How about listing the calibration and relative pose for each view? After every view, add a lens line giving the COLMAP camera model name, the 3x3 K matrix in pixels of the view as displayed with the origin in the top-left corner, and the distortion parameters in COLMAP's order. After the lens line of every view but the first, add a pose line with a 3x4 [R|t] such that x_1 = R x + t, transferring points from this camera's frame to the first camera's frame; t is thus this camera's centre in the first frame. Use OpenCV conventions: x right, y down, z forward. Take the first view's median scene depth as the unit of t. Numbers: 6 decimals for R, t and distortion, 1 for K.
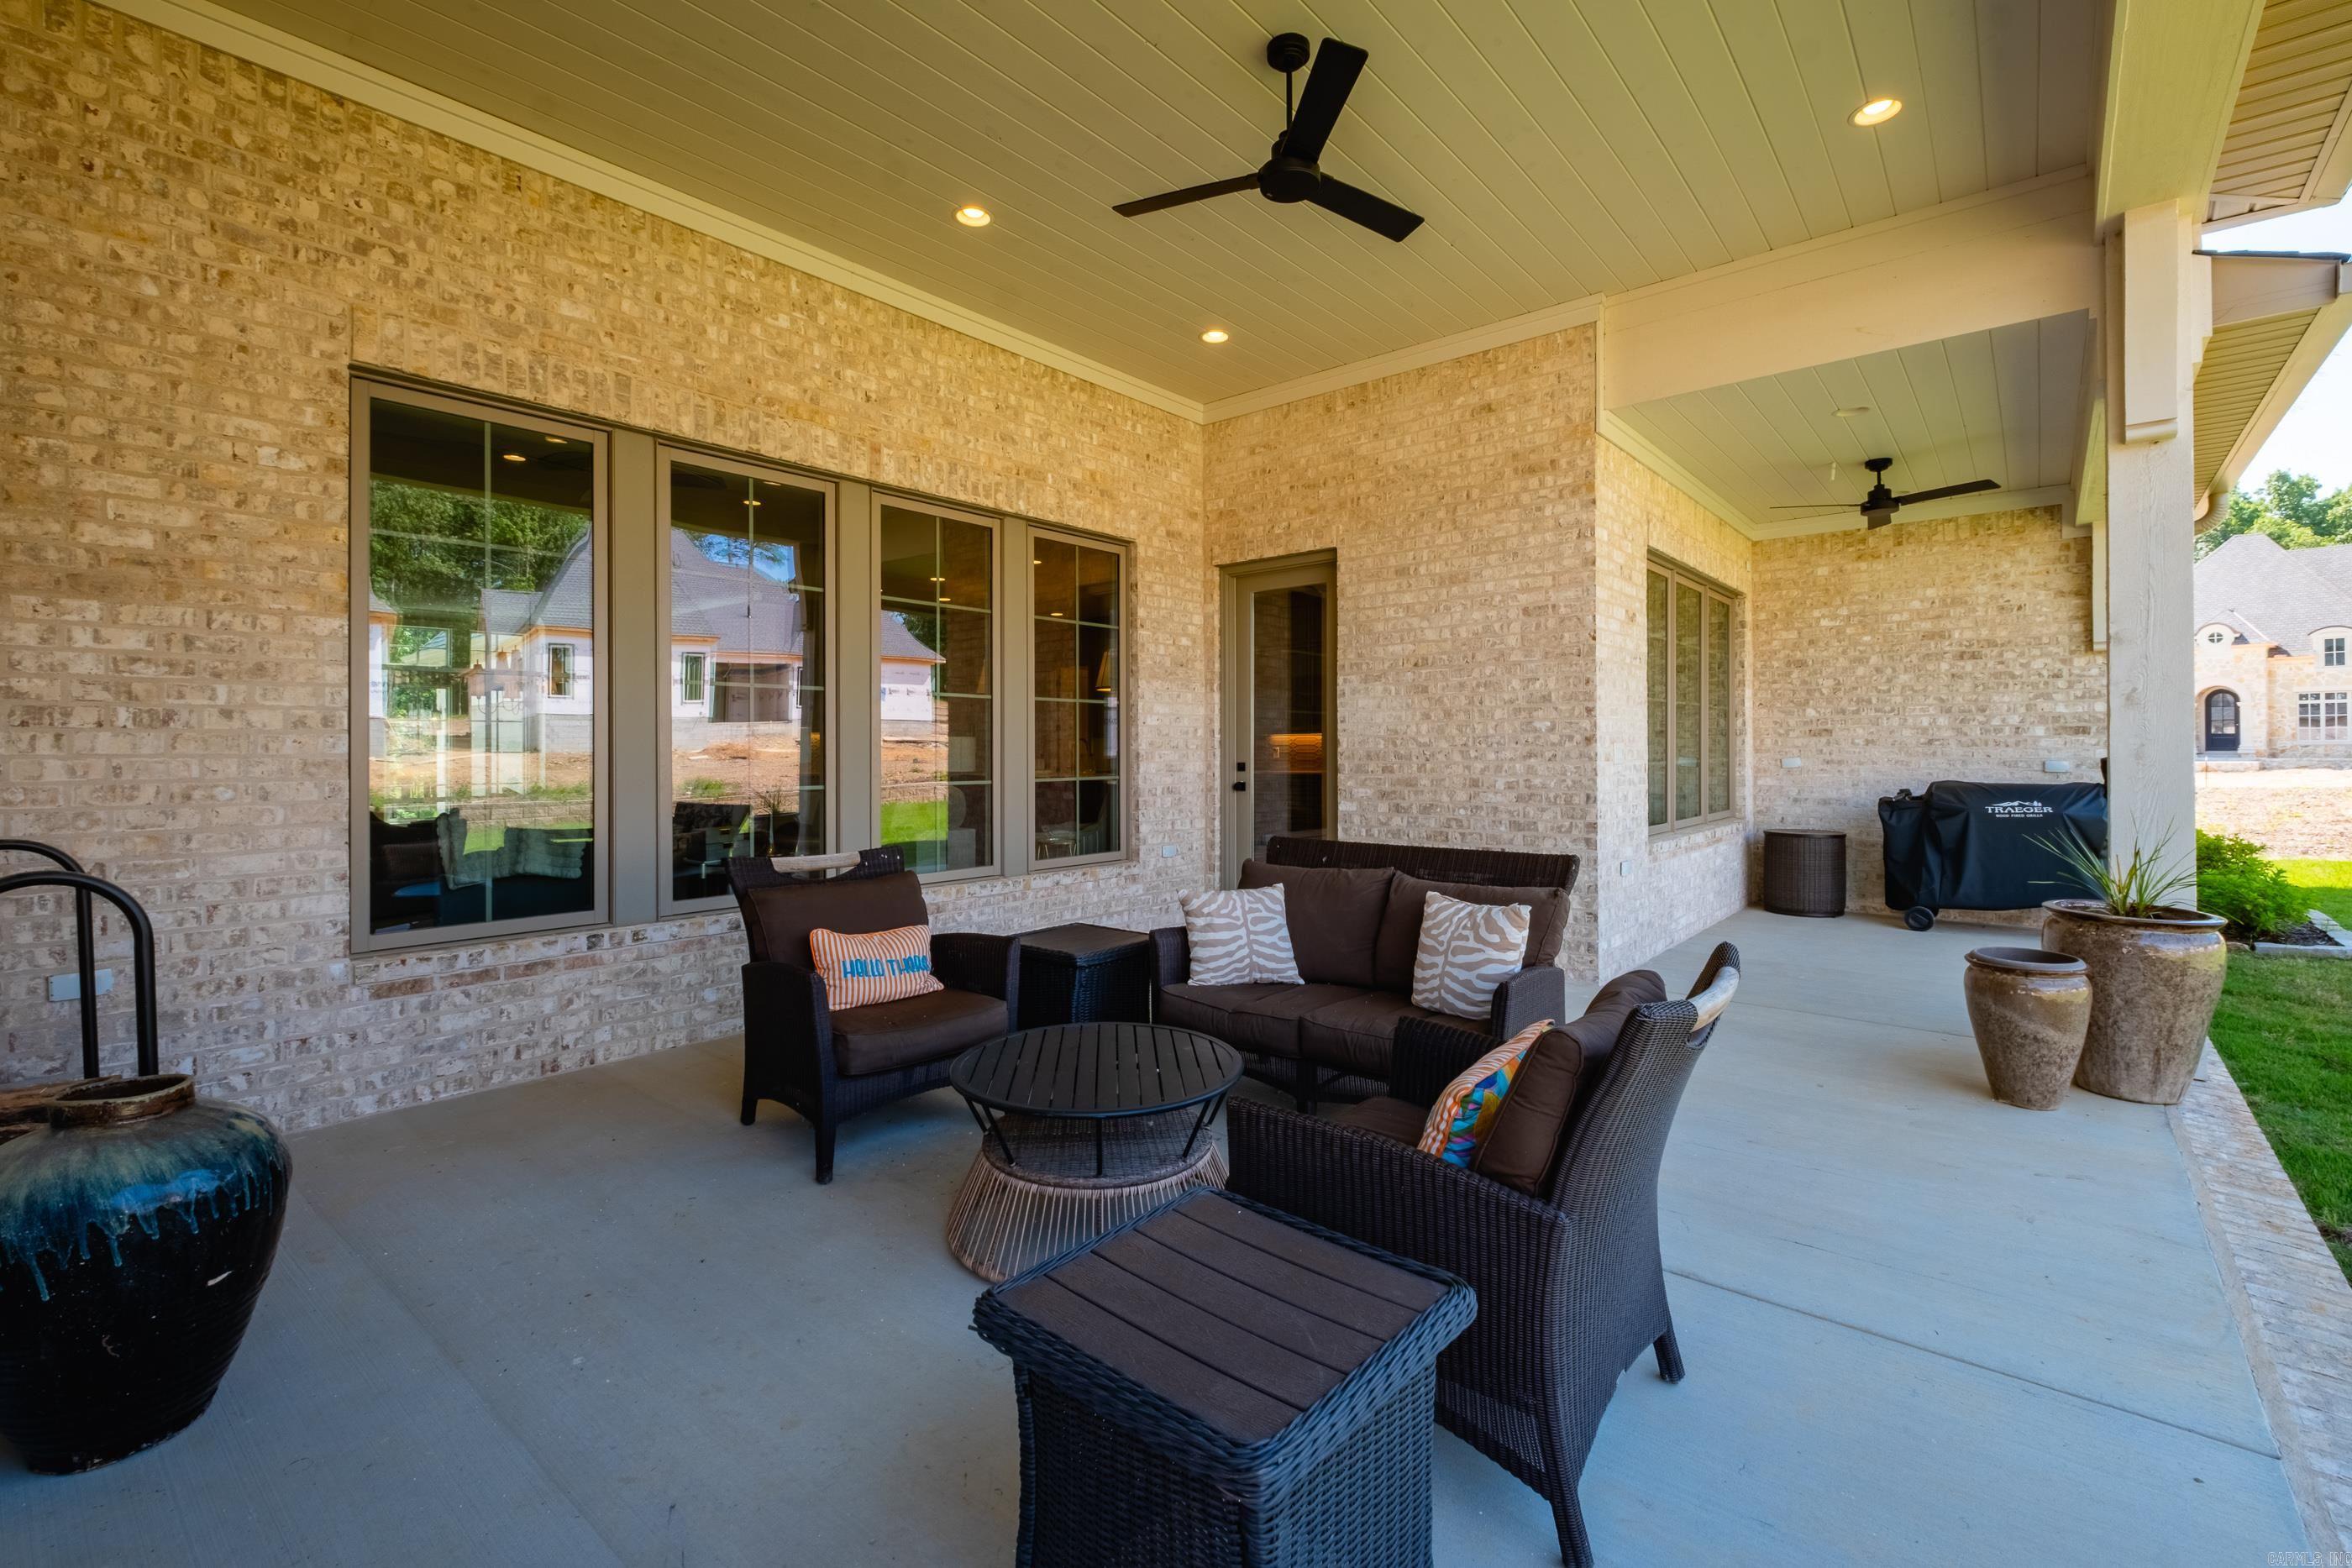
lens RADIAL K [[1010.6, 0, 1189.3], [0, 1010.6, 761.0], [0, 0, 1]] dist [0.005815, -0.005426]
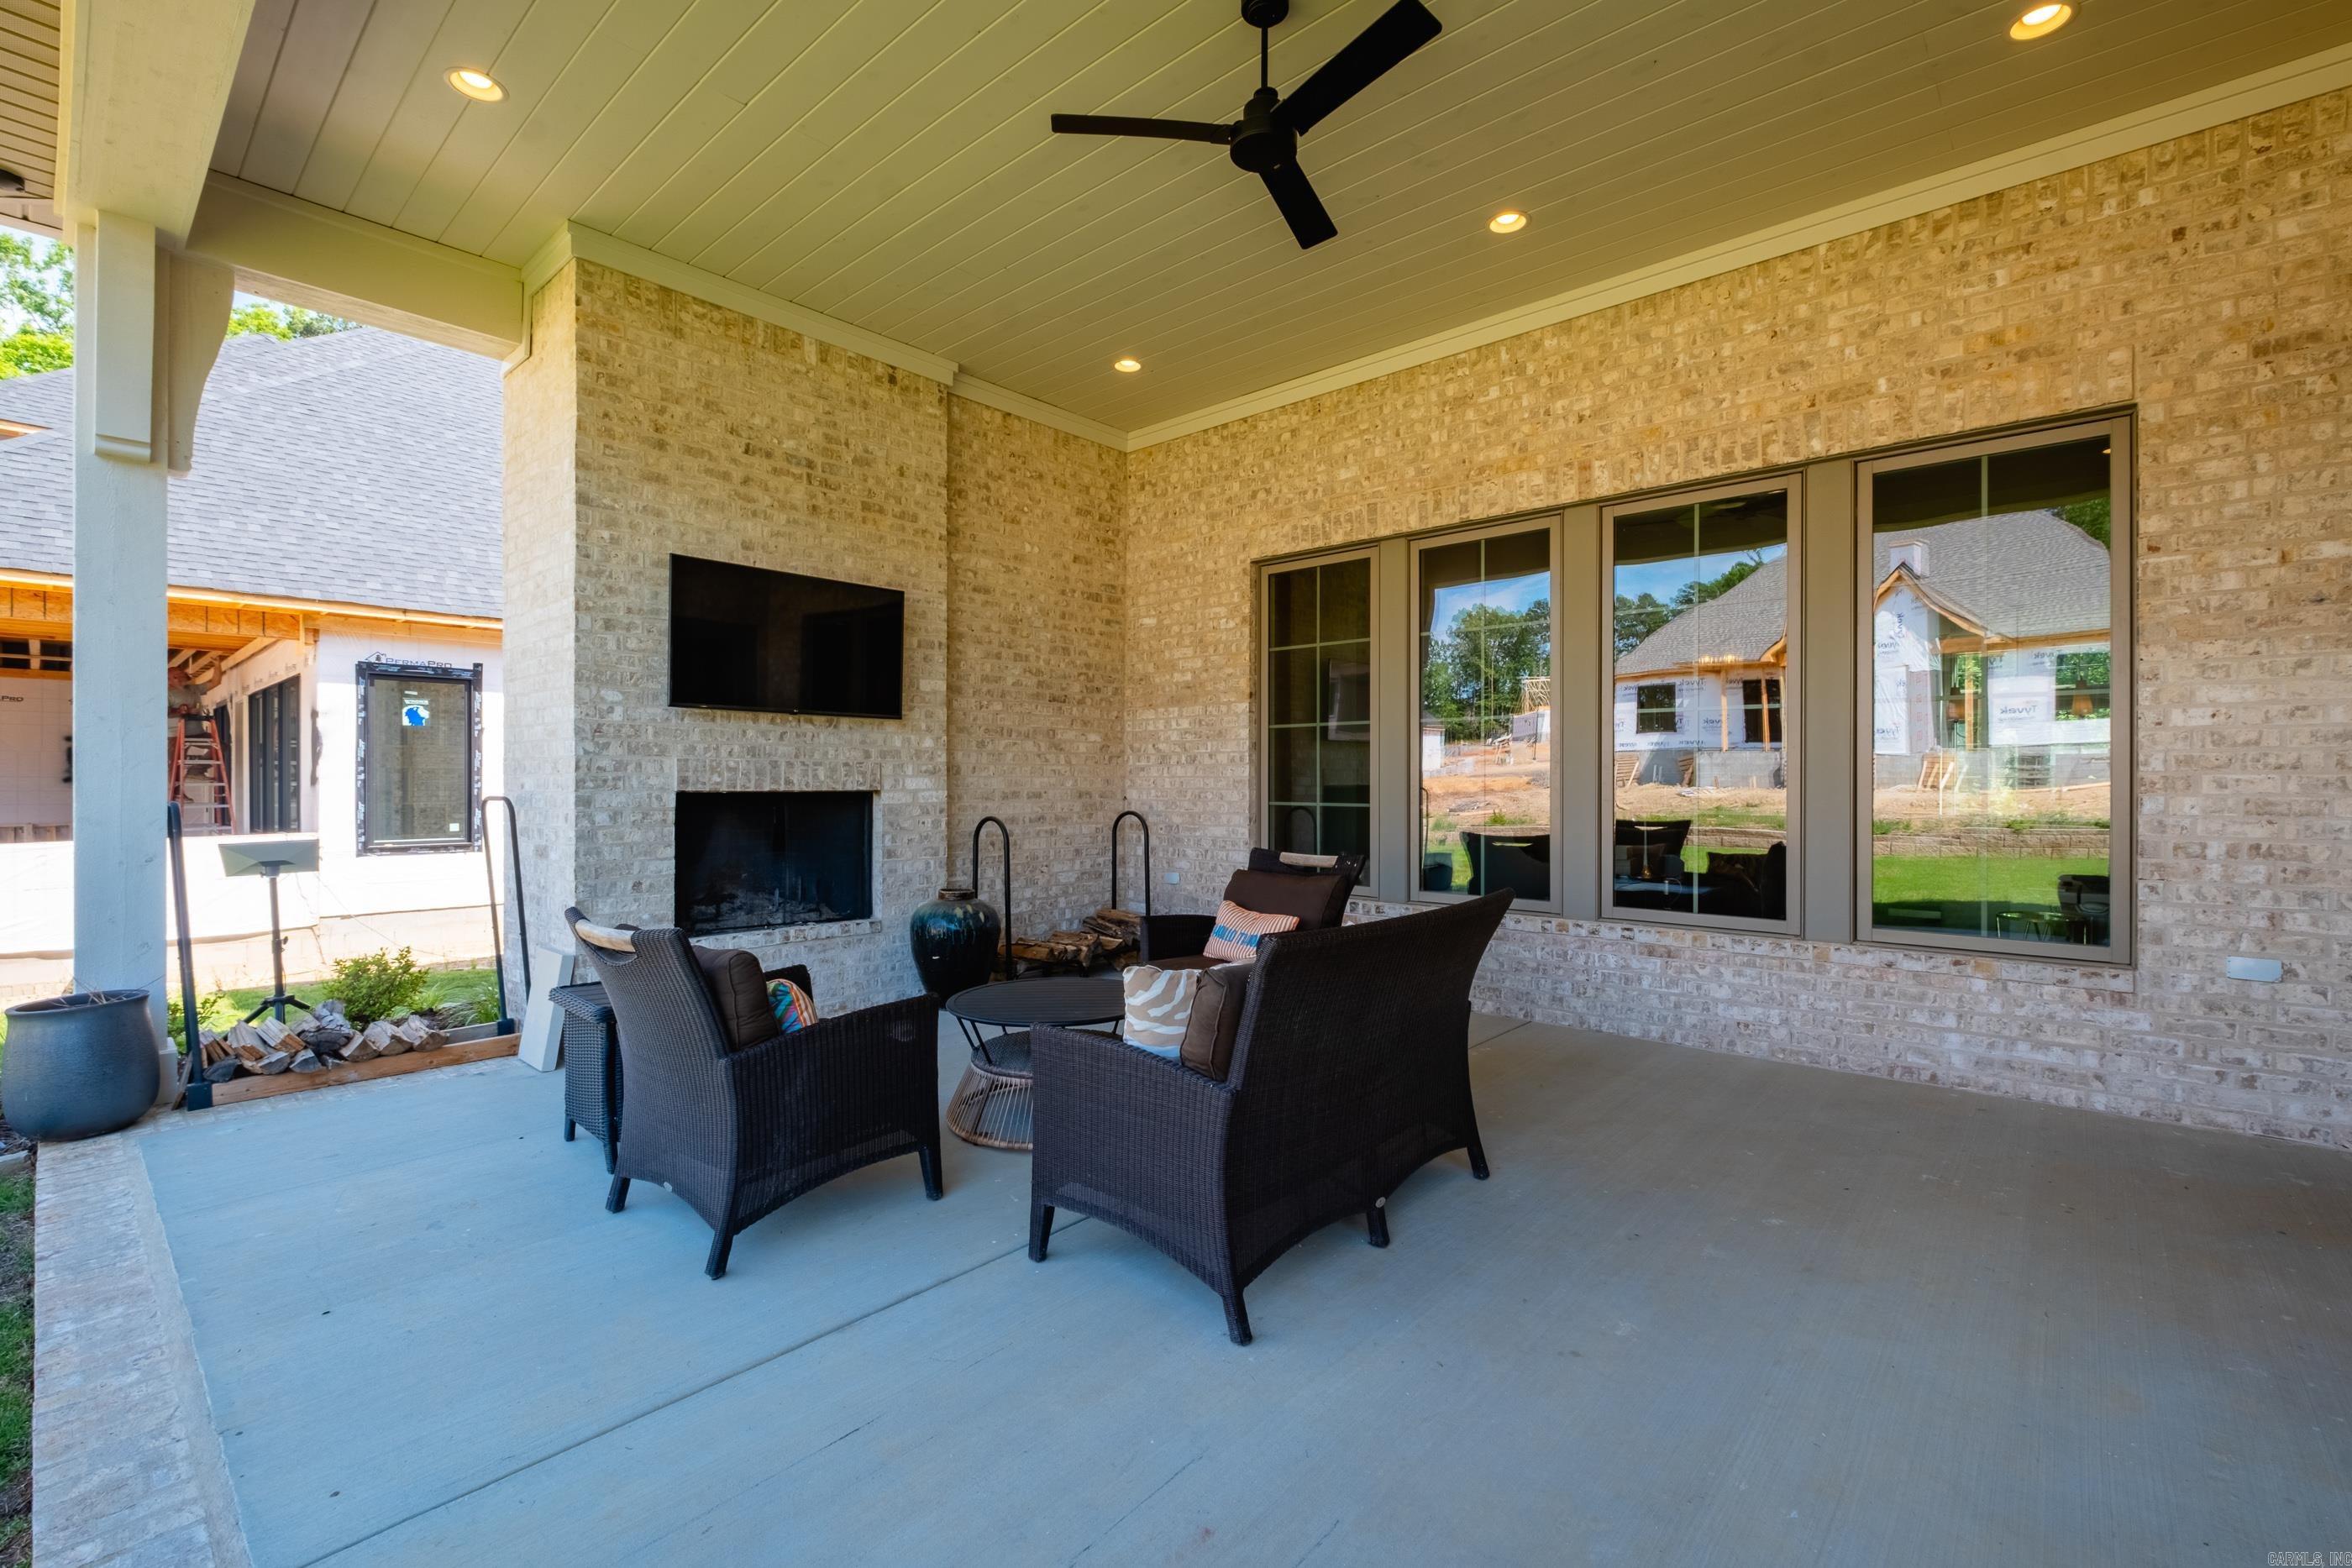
lens RADIAL K [[1010.6, 0, 1171.2], [0, 1010.6, 786.7], [0, 0, 1]] dist [0.005815, -0.005426]
pose [[-0.028100, 0.014631, -0.999498, 0.791636], [-0.007656, 0.999860, 0.014852, -0.011105], [0.999576, 0.008070, -0.027984, 0.722871]]
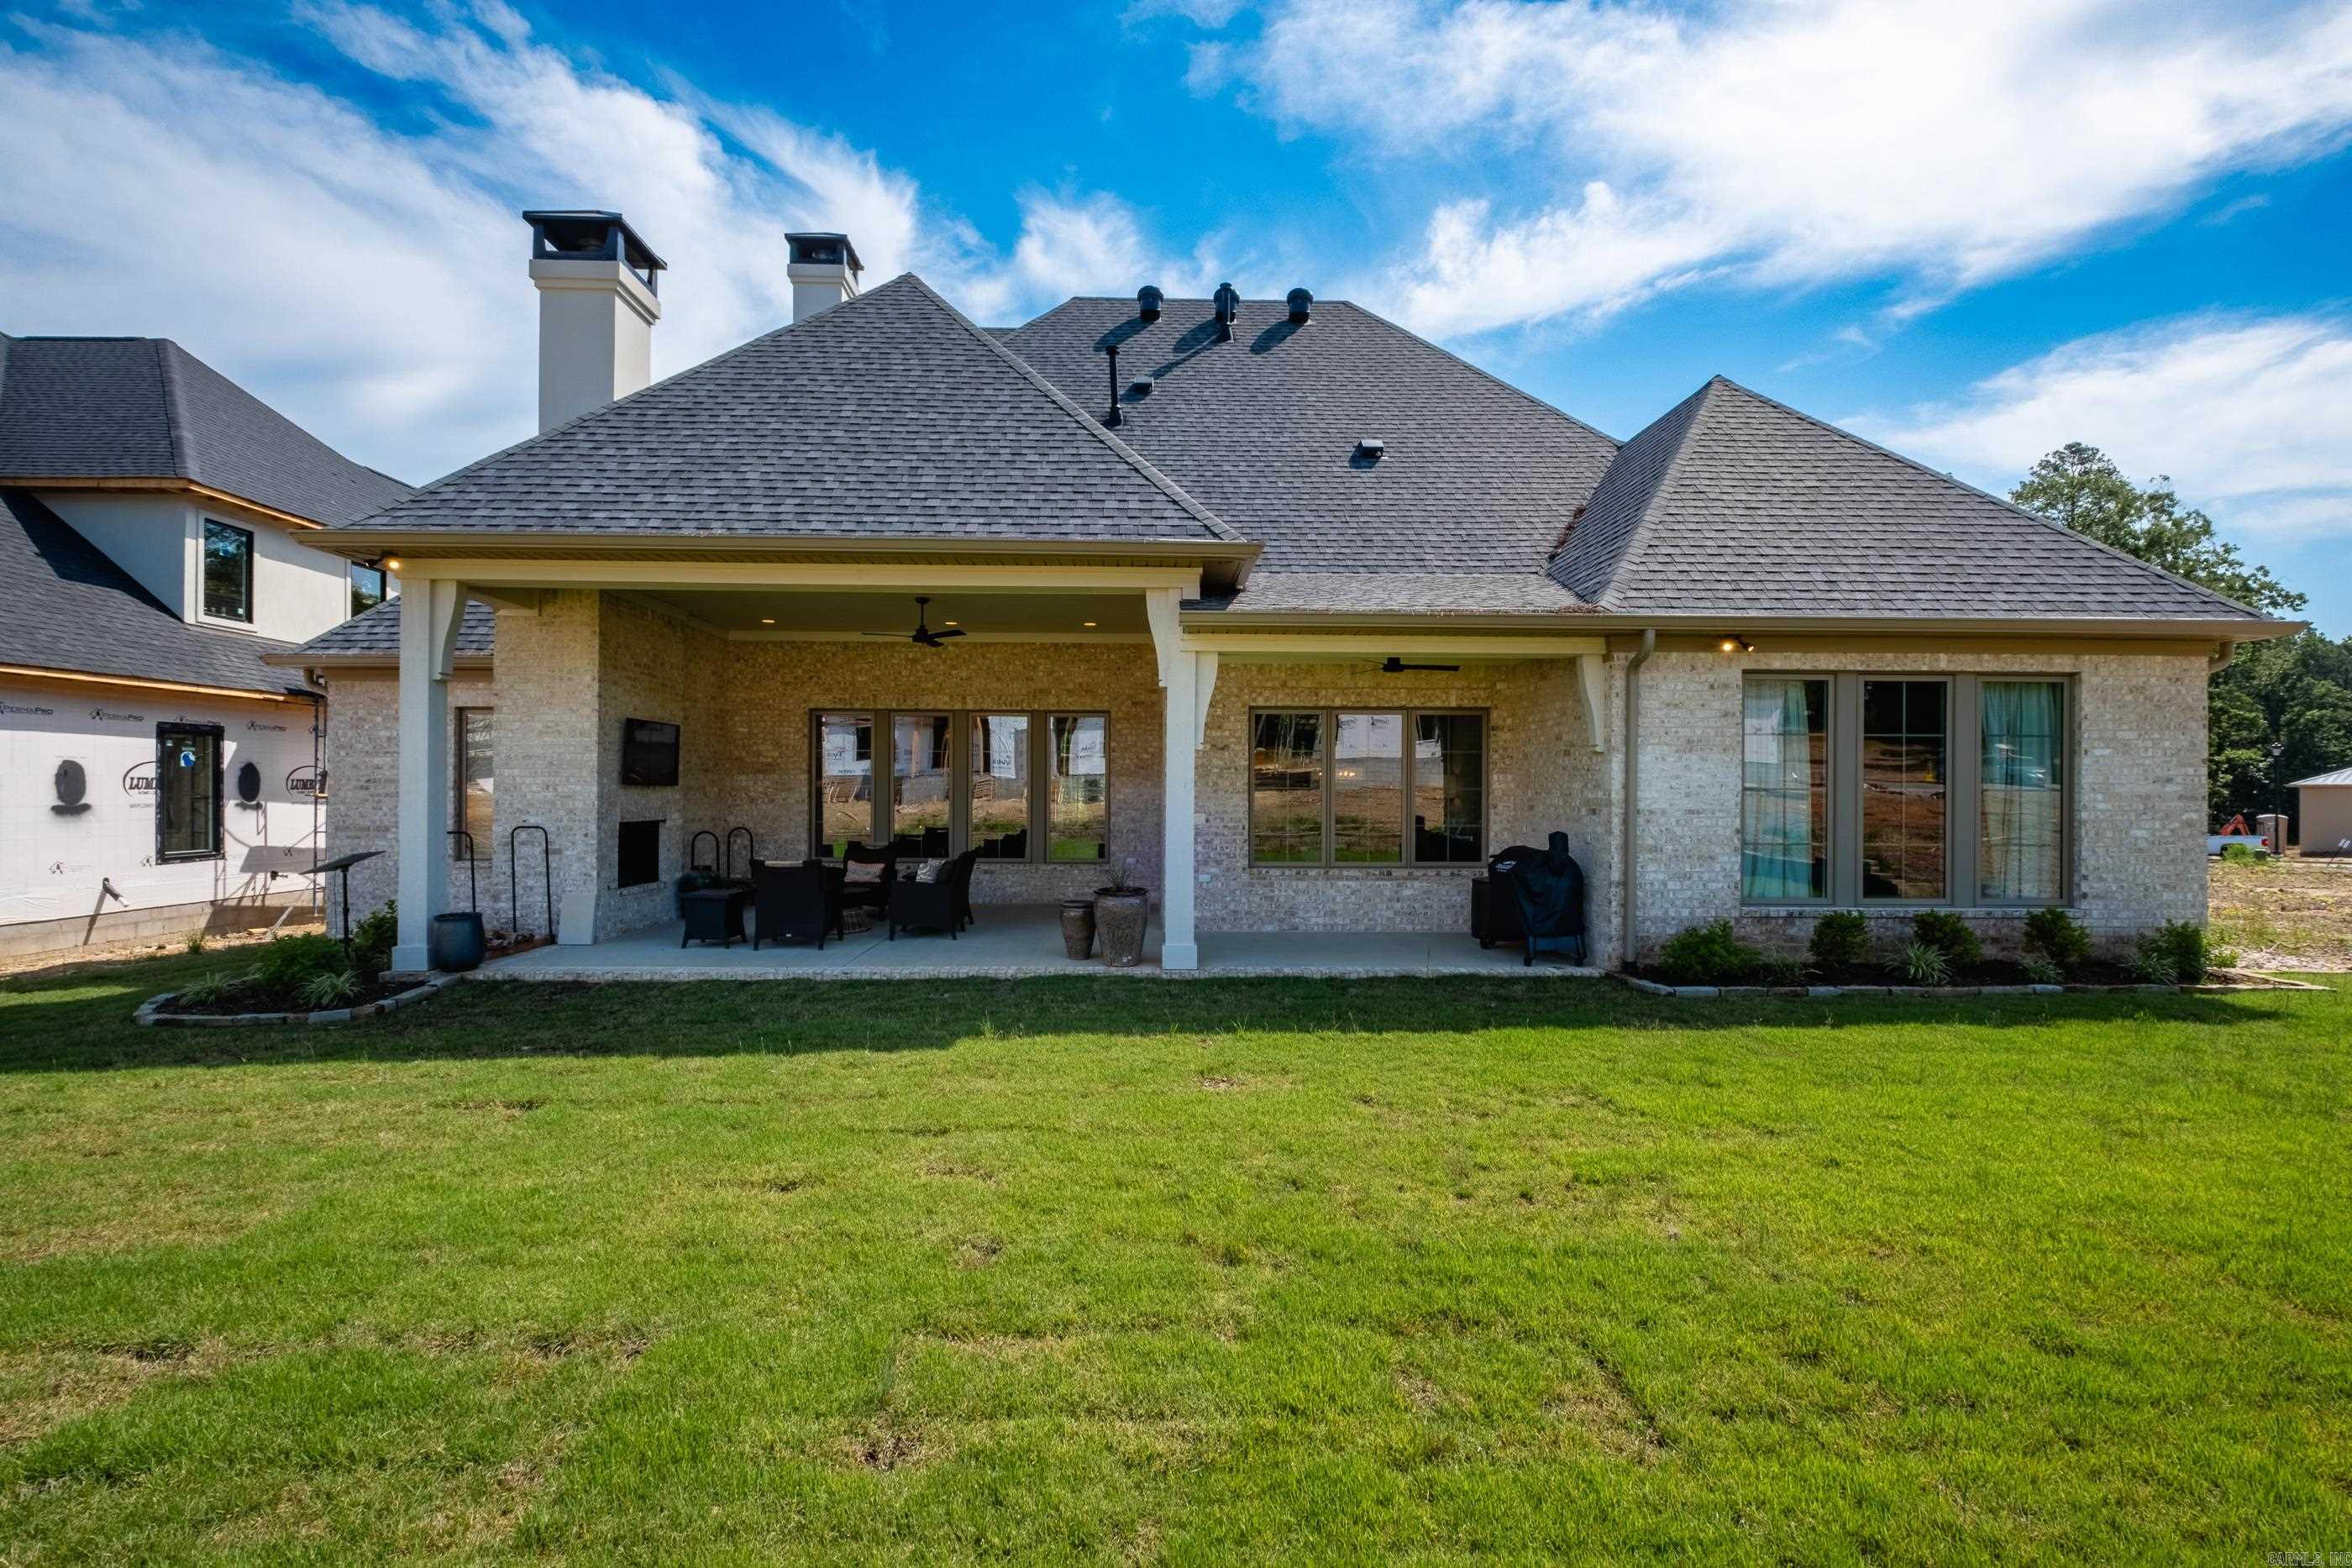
lens RADIAL K [[1010.6, 0, 1171.8], [0, 1010.6, 794.2], [0, 0, 1]] dist [0.005815, -0.005426]
pose [[0.682255, 0.011848, -0.731018, 2.347706], [-0.015569, 0.999877, 0.001676, -0.074687], [0.730948, 0.010238, 0.682356, -0.495907]]
